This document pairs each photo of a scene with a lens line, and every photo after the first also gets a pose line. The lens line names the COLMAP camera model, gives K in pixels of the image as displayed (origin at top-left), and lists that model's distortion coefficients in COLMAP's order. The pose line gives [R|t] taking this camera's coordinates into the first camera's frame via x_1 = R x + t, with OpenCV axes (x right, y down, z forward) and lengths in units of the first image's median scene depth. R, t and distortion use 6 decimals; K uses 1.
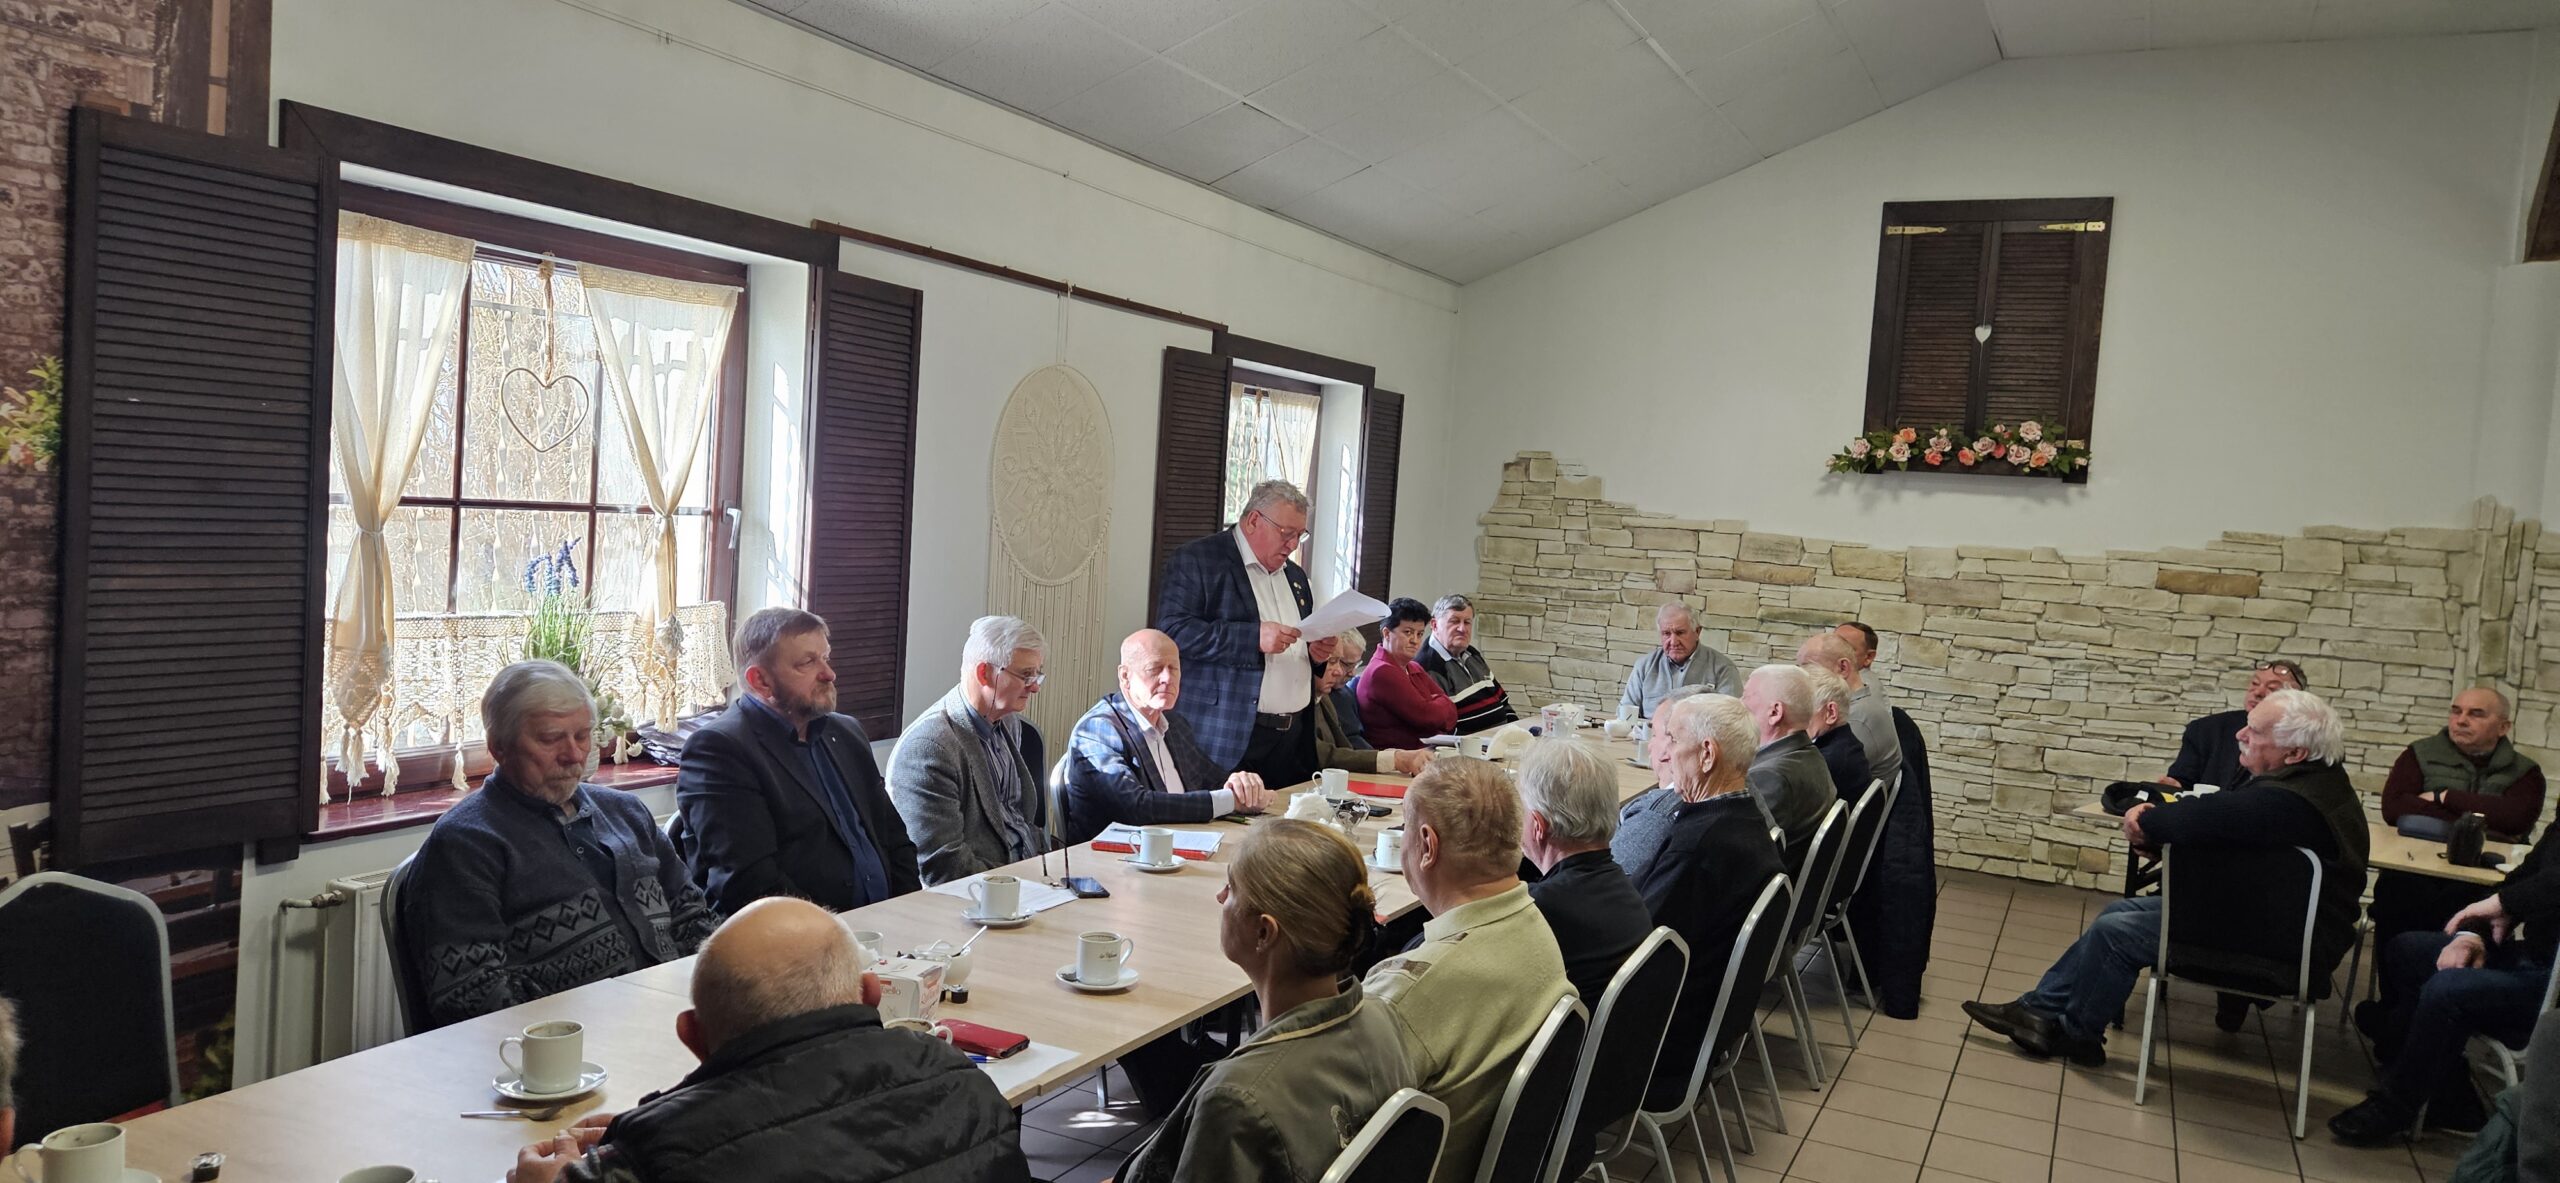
lens RADIAL K [[1692.1, 0, 1264.2], [0, 1692.1, 583.2], [0, 0, 1]] dist [0.081141, -0.074350]
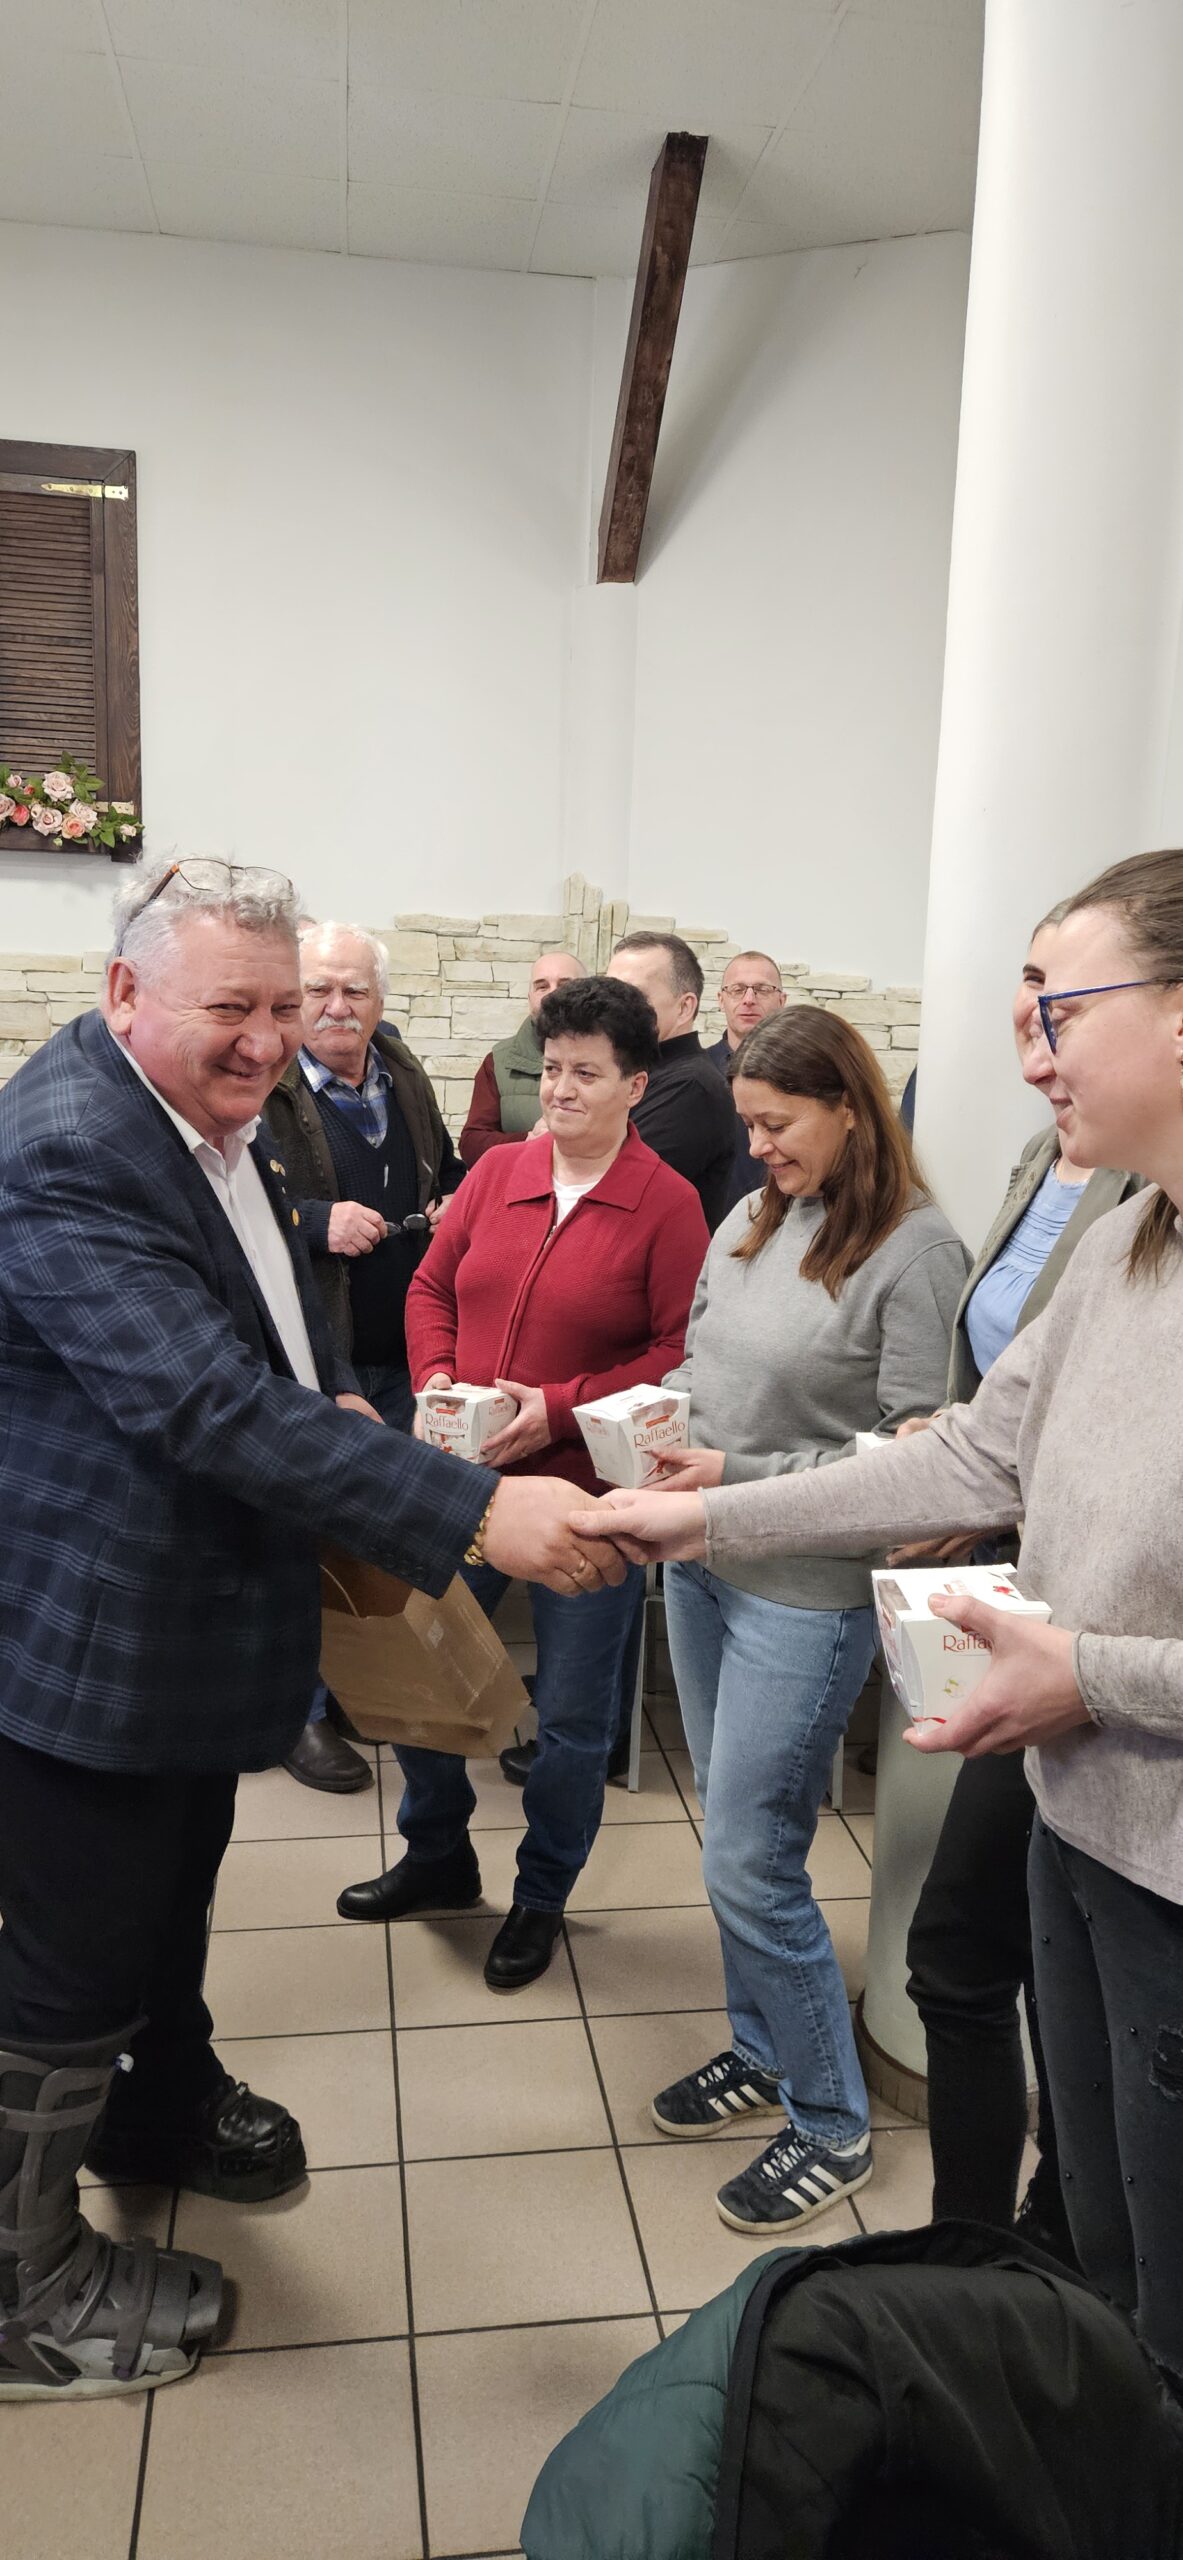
lens RADIAL K [[1692.1, 0, 590.5], [0, 1692.1, 1238.6], [0, 0, 1]] dist [0.081141, -0.074350]
pose [[0.802018, -0.128403, 0.583335, 0.185982], [0.051232, 0.987809, 0.146998, 0.003750], [-0.595099, -0.088010, 0.798819, 0.286658]]
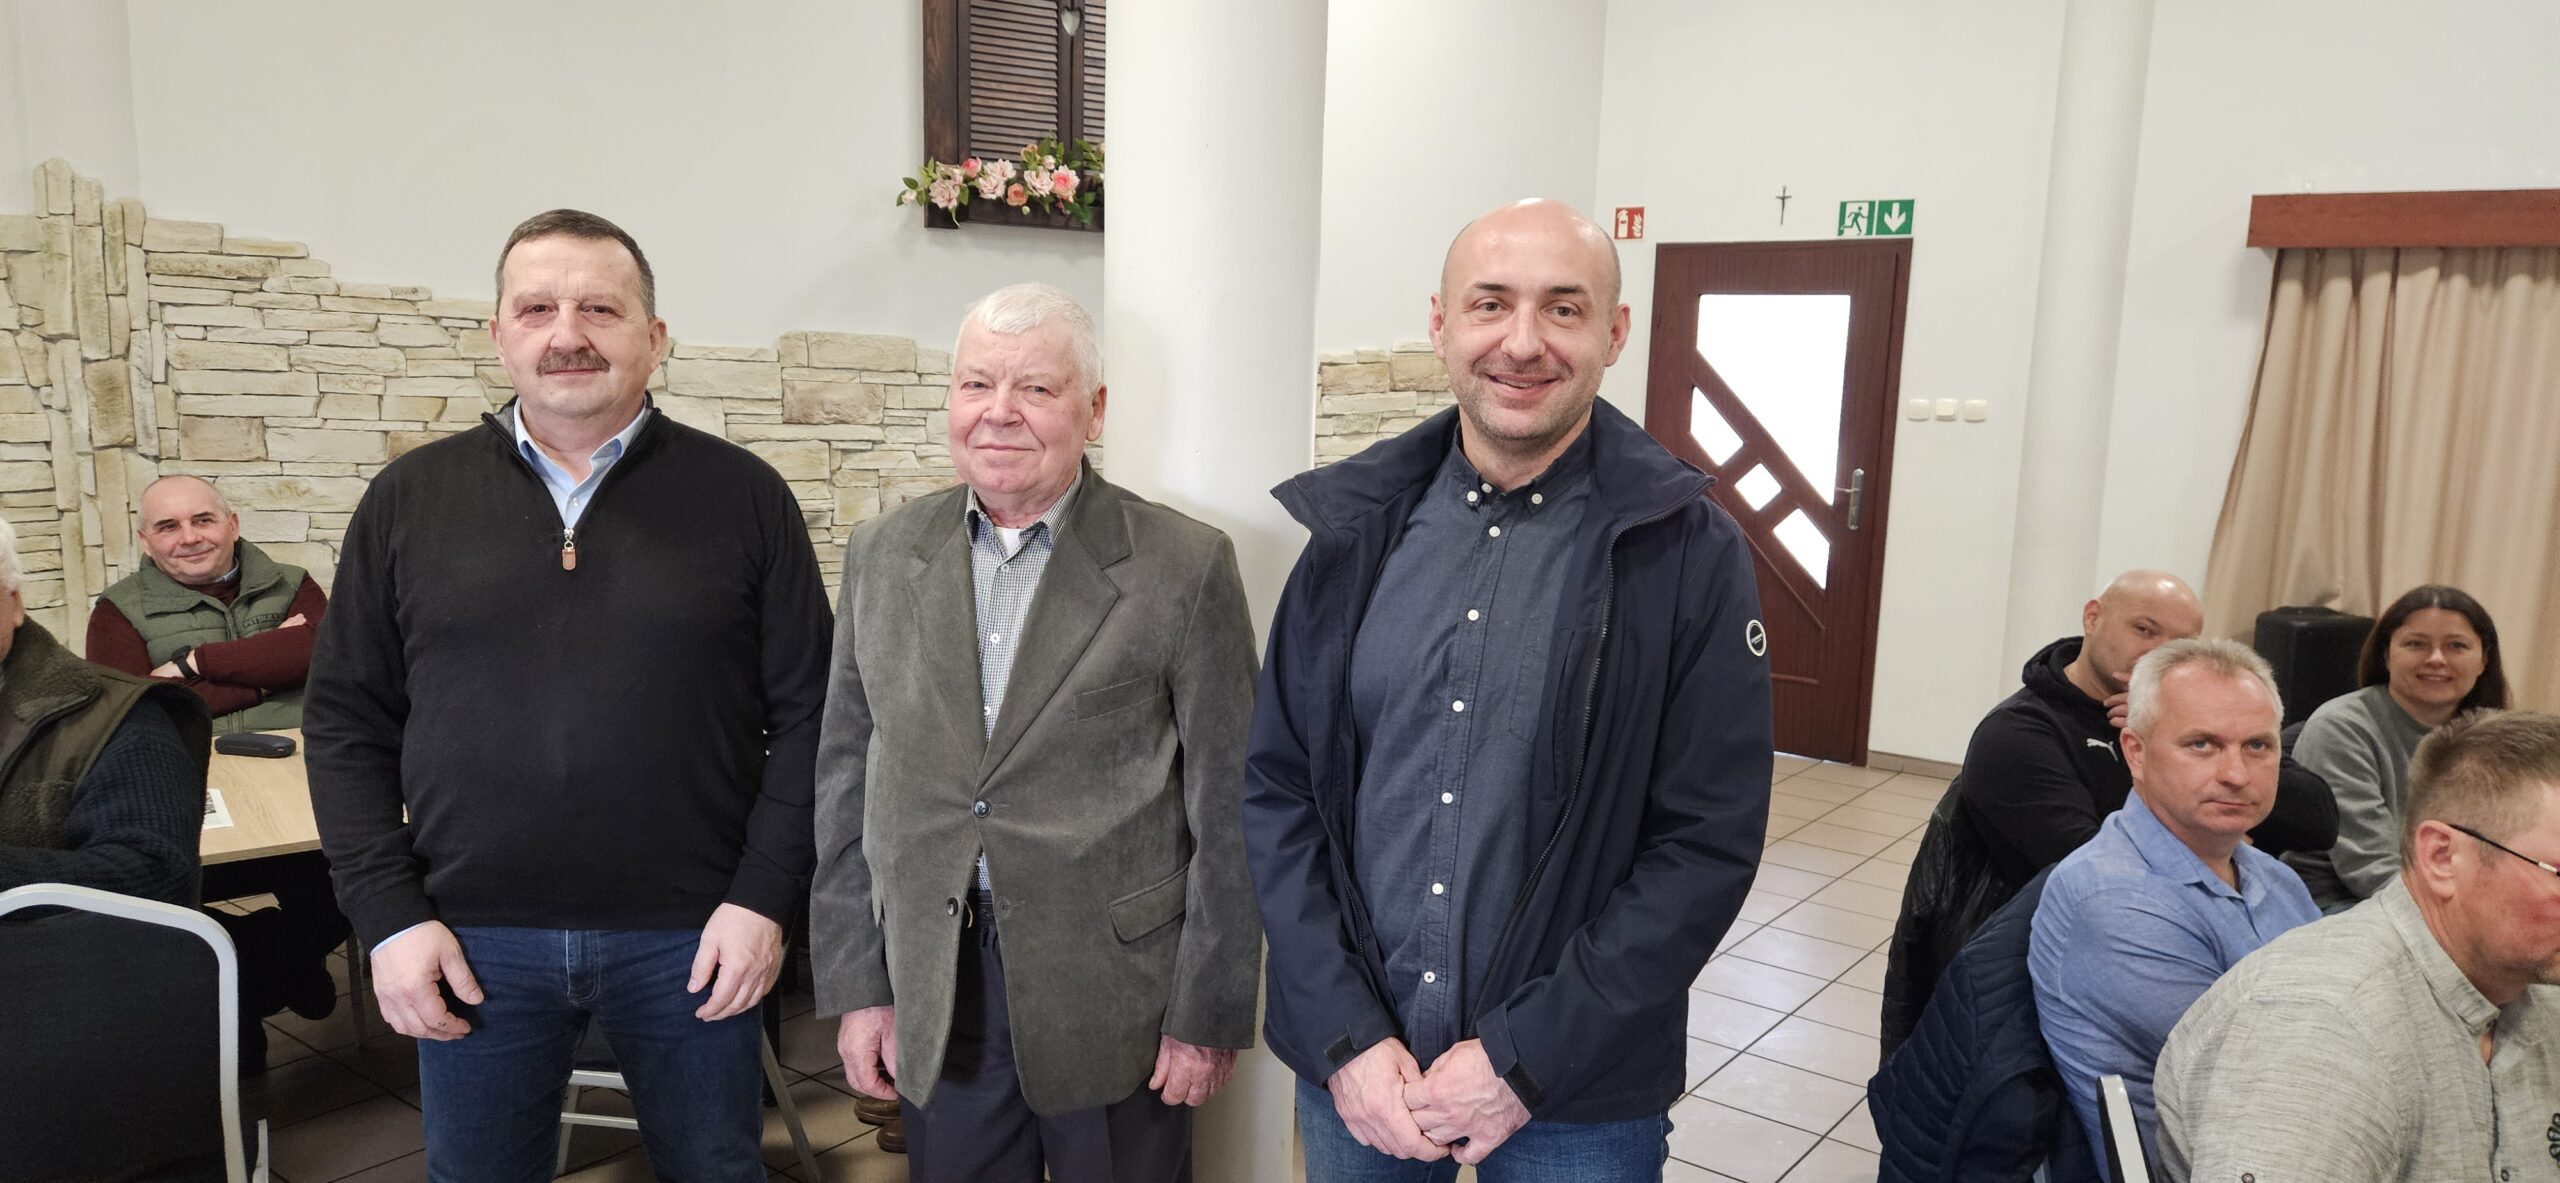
lens RADIAL K [[1753.9, 0, 1268.1], [0, 1753.9, 621.1], [0, 0, 1]] dist [0.057905, -0.029527]
pose [[0.163067, -0.213604, 0.963215, 0.114648], [0.037654, 0.976918, 0.210268, -0.006272], [-0.985896, 0.001981, 0.167346, 0.425378]]
